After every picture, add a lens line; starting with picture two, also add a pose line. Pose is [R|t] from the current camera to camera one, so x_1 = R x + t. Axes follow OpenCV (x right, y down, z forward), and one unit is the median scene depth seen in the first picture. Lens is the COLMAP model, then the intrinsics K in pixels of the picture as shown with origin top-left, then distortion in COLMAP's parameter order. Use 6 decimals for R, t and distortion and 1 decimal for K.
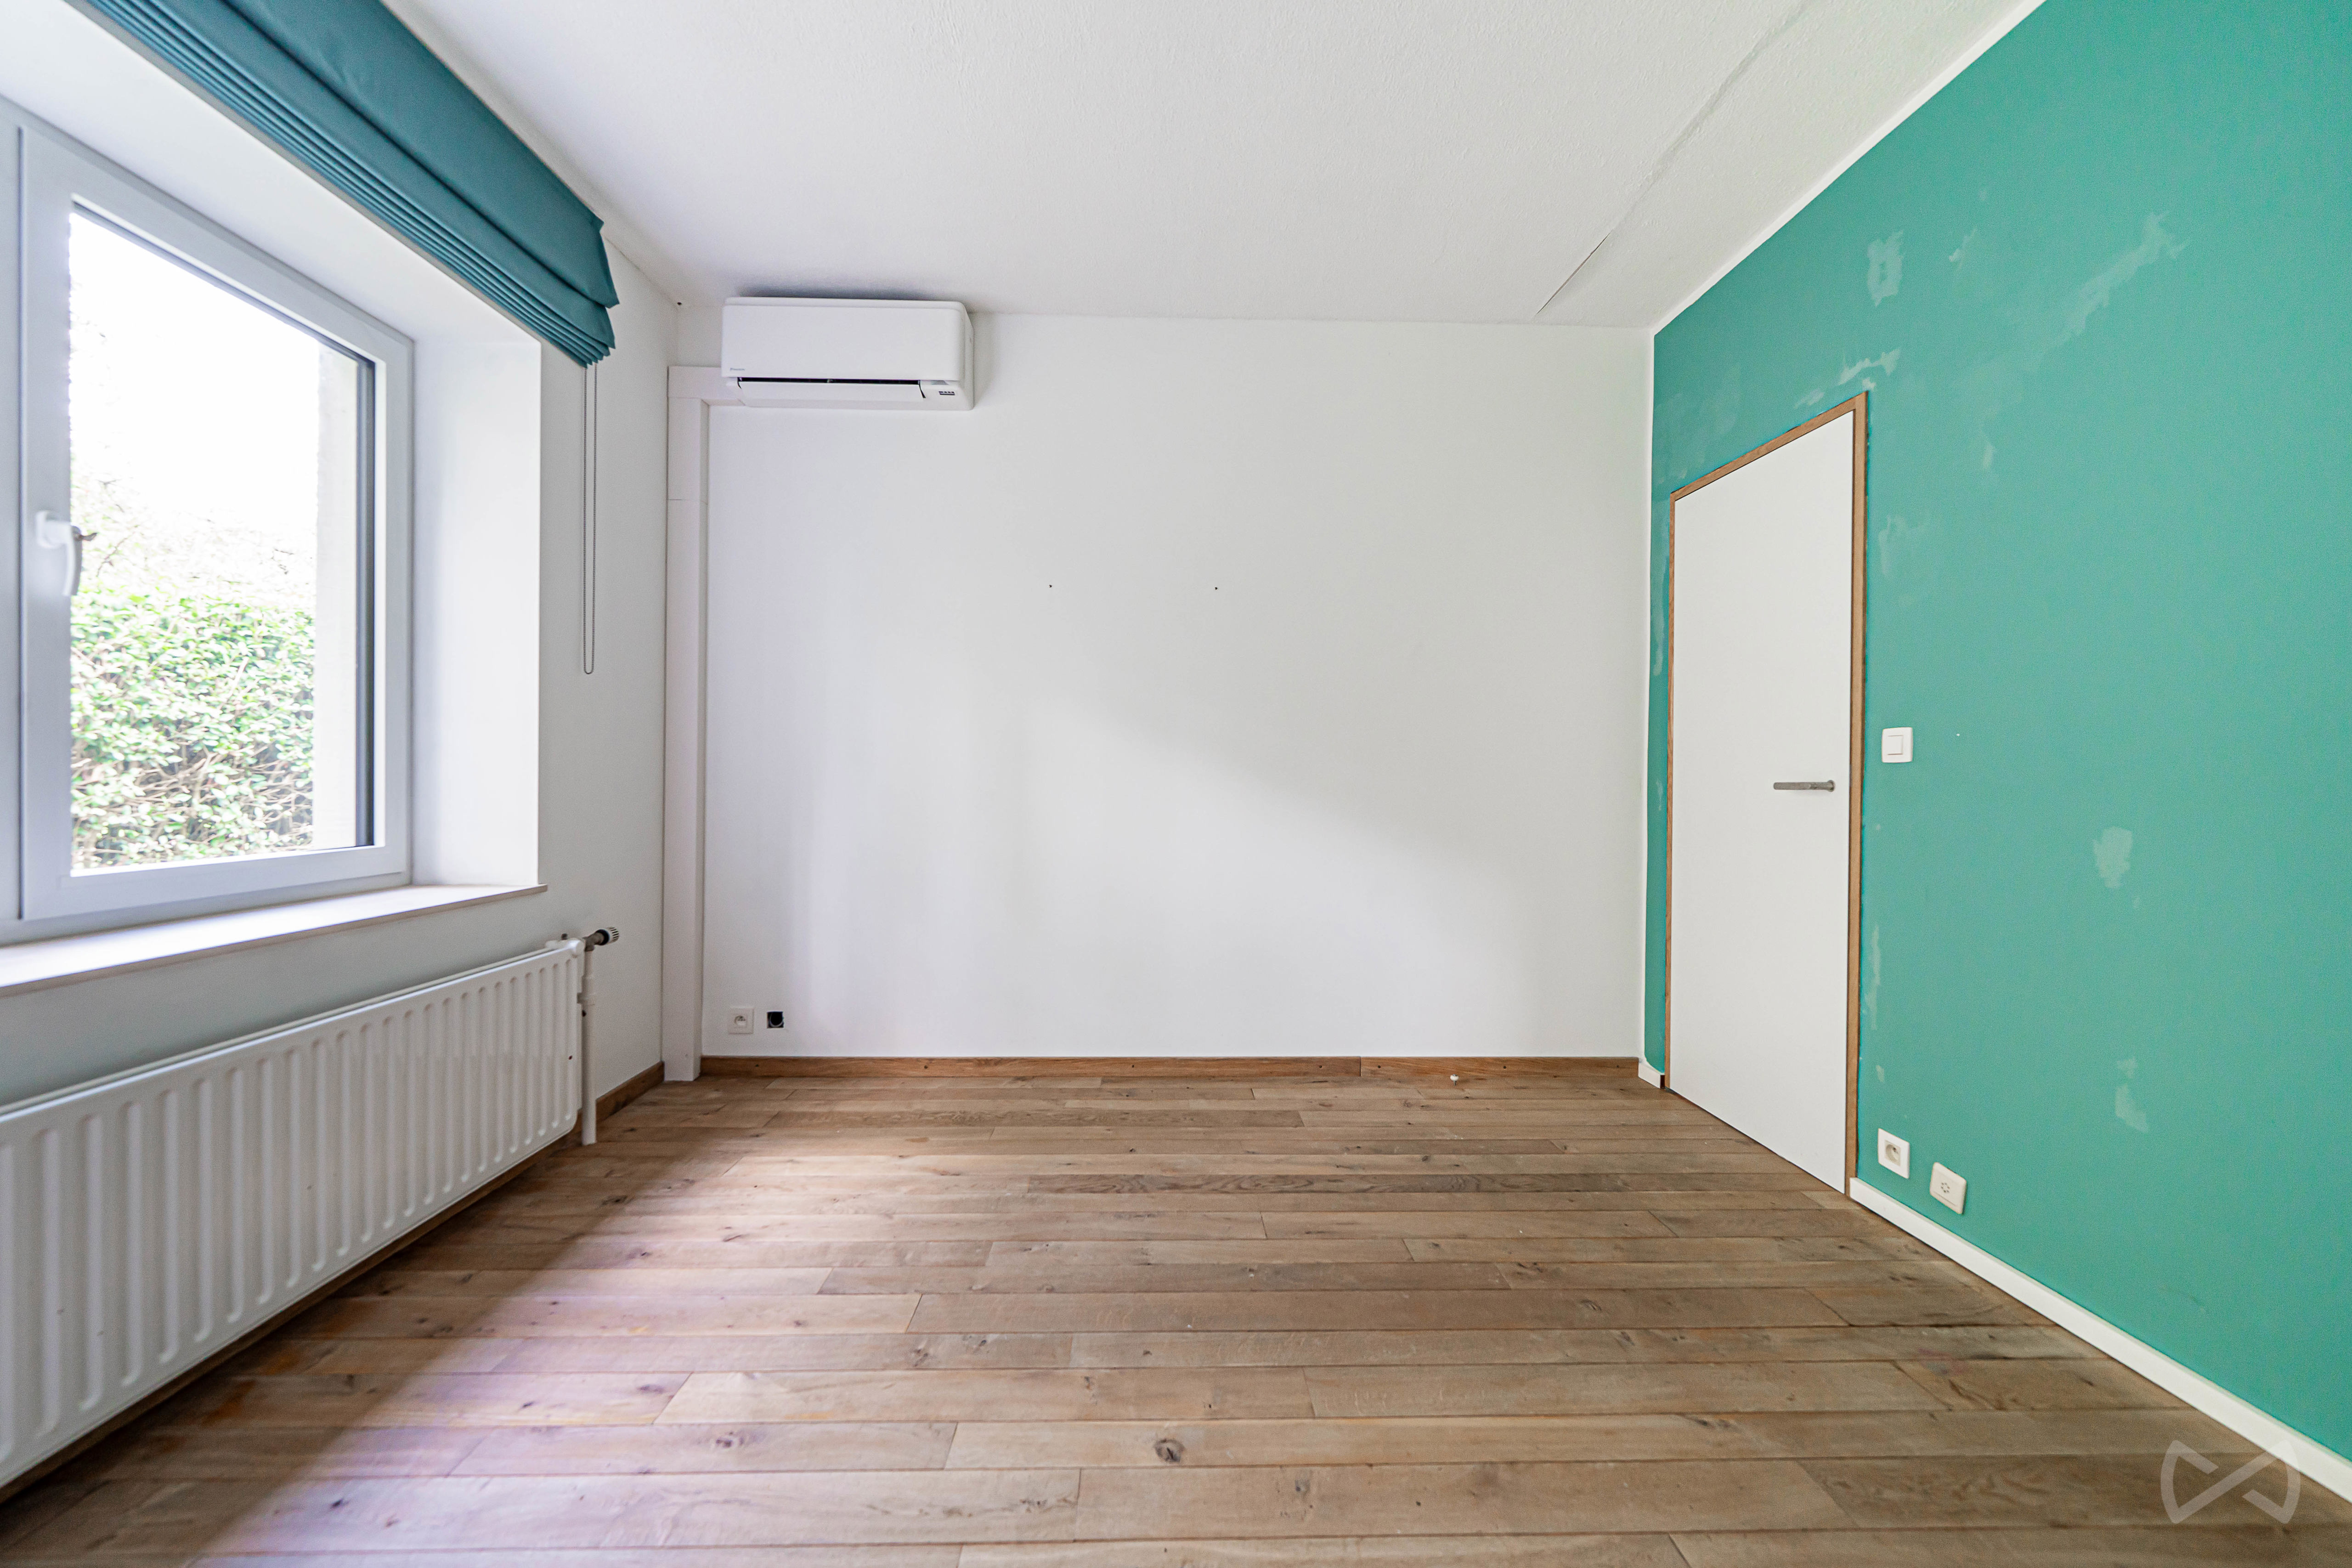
lens RADIAL K [[931.2, 0, 1166.1], [0, 931.2, 778.7], [0, 0, 1]] dist [-0.000042, -0.000075]
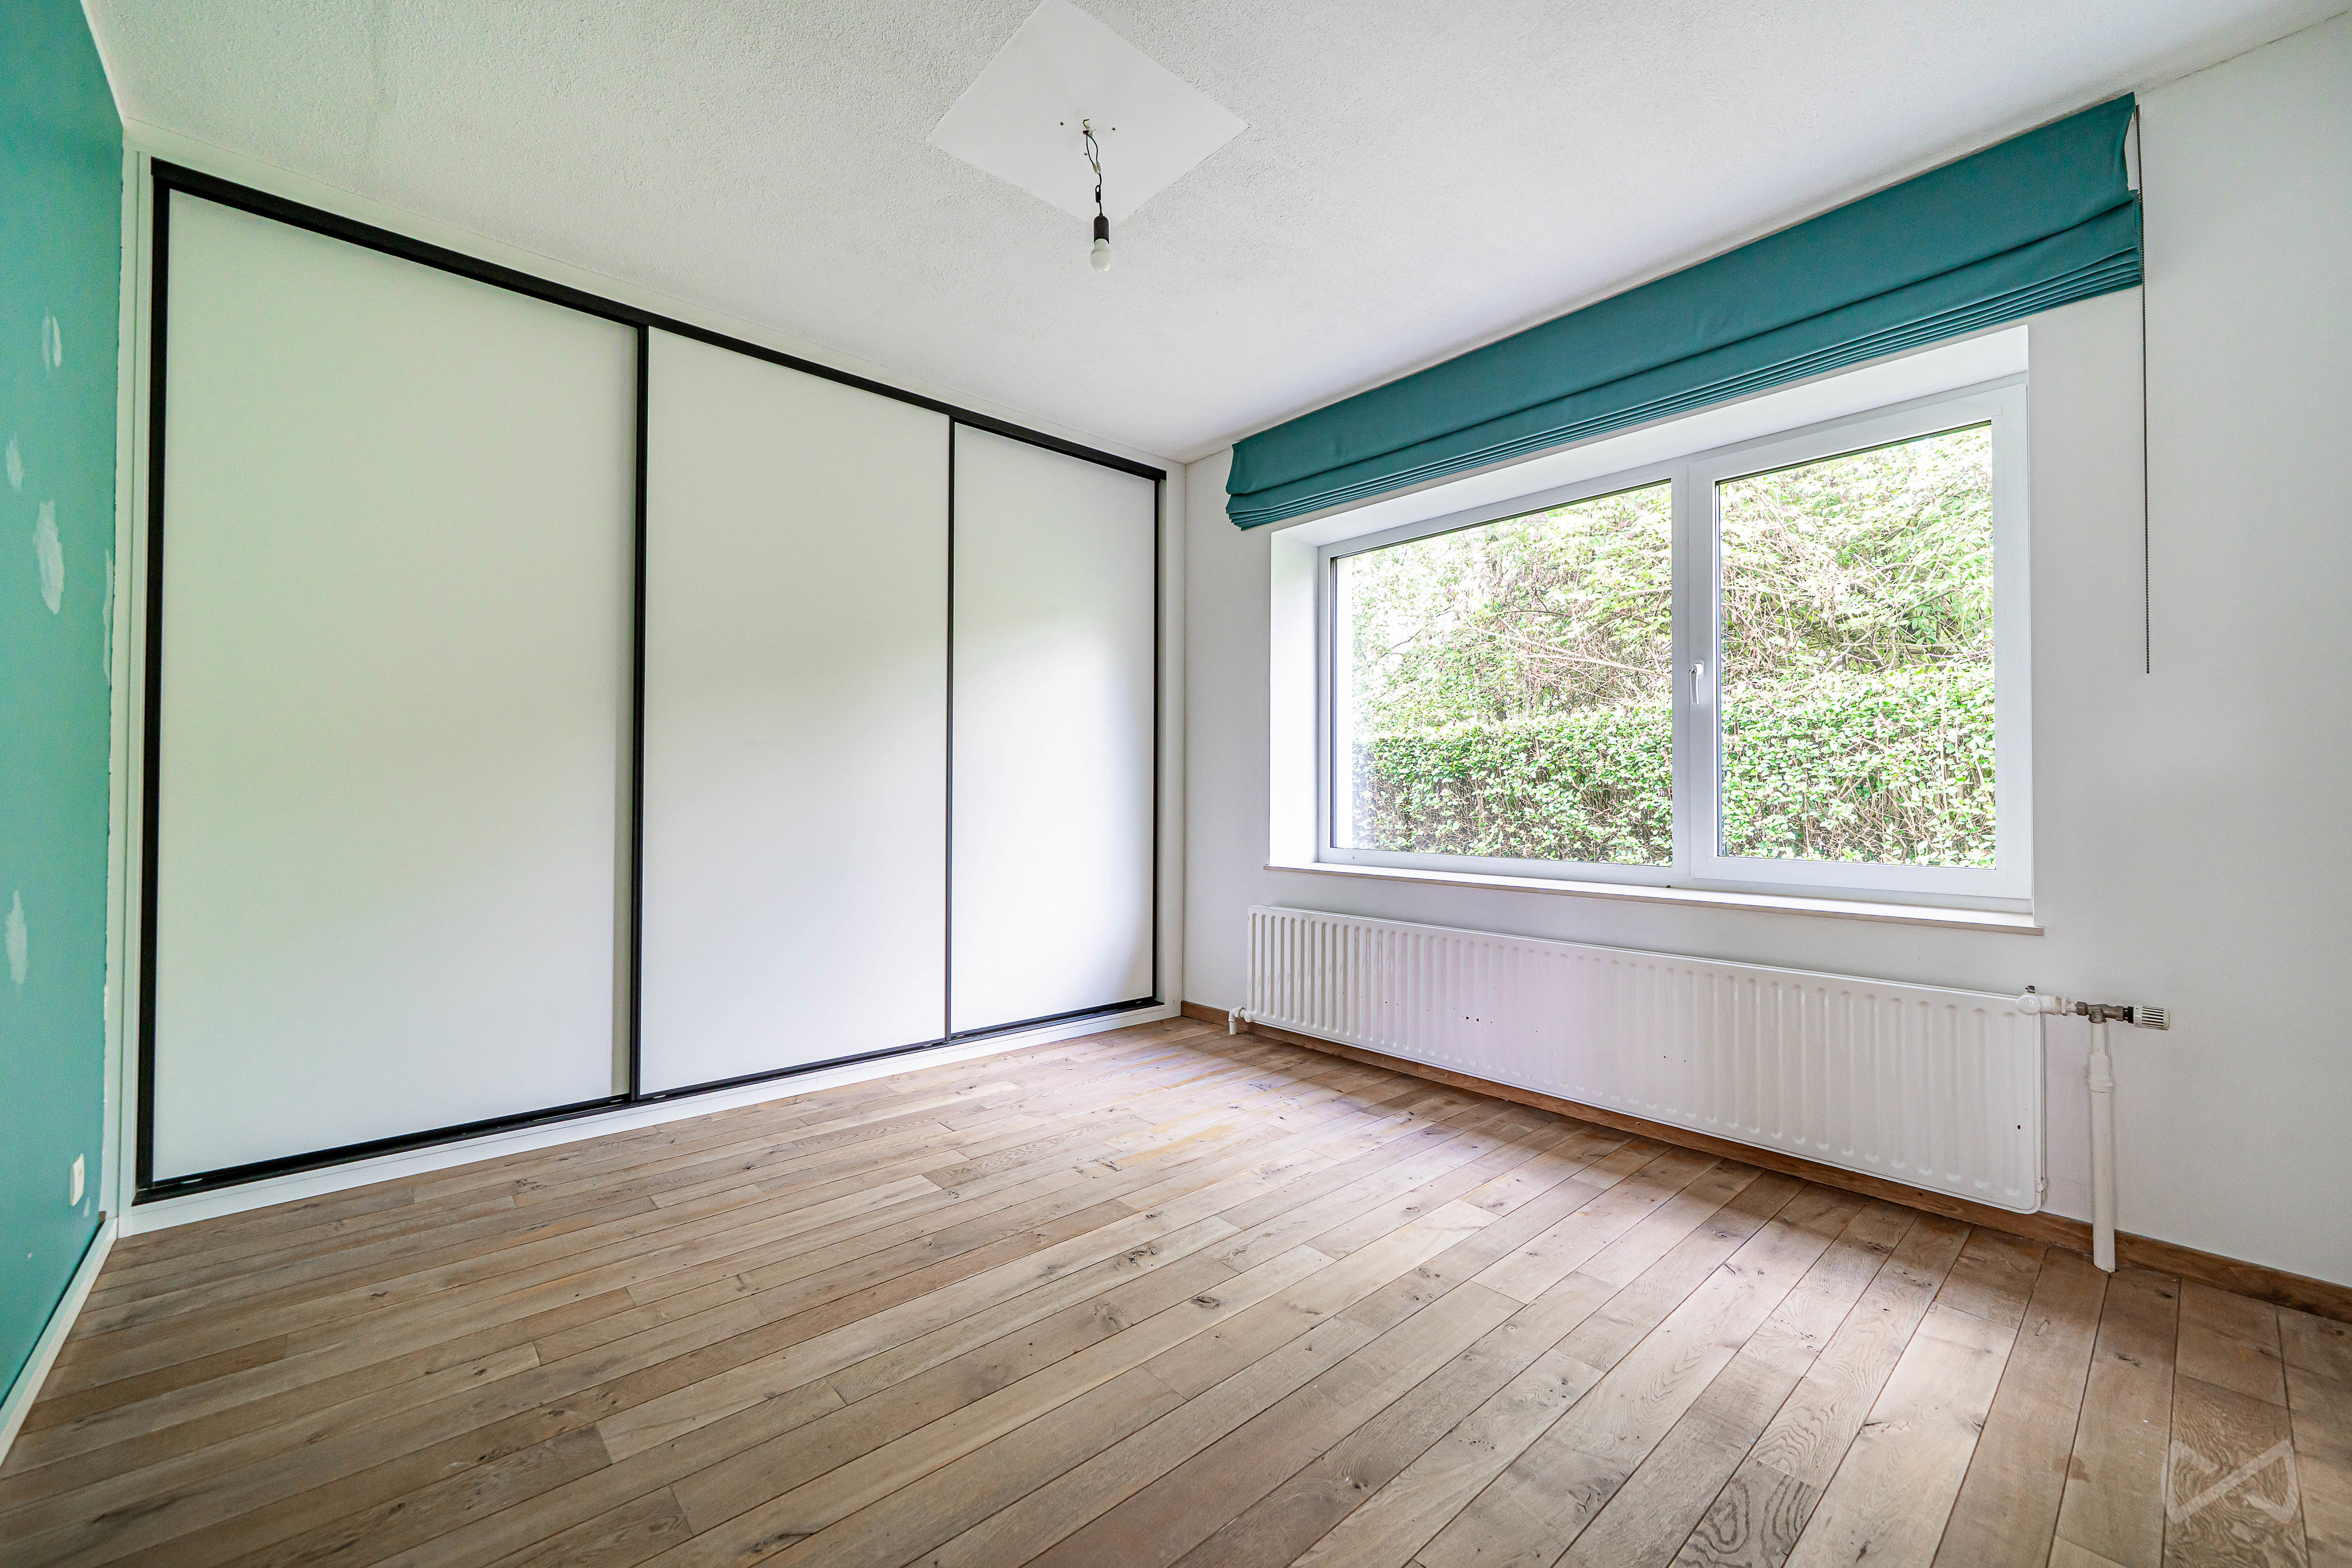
lens RADIAL K [[931.2, 0, 1165.5], [0, 931.2, 784.7], [0, 0, 1]] dist [-0.000042, -0.000075]
pose [[-0.762555, -0.021155, -0.646577, 0.620799], [-0.017737, 0.999773, -0.011793, 0.004685], [0.646680, 0.002475, -0.762758, 1.328918]]
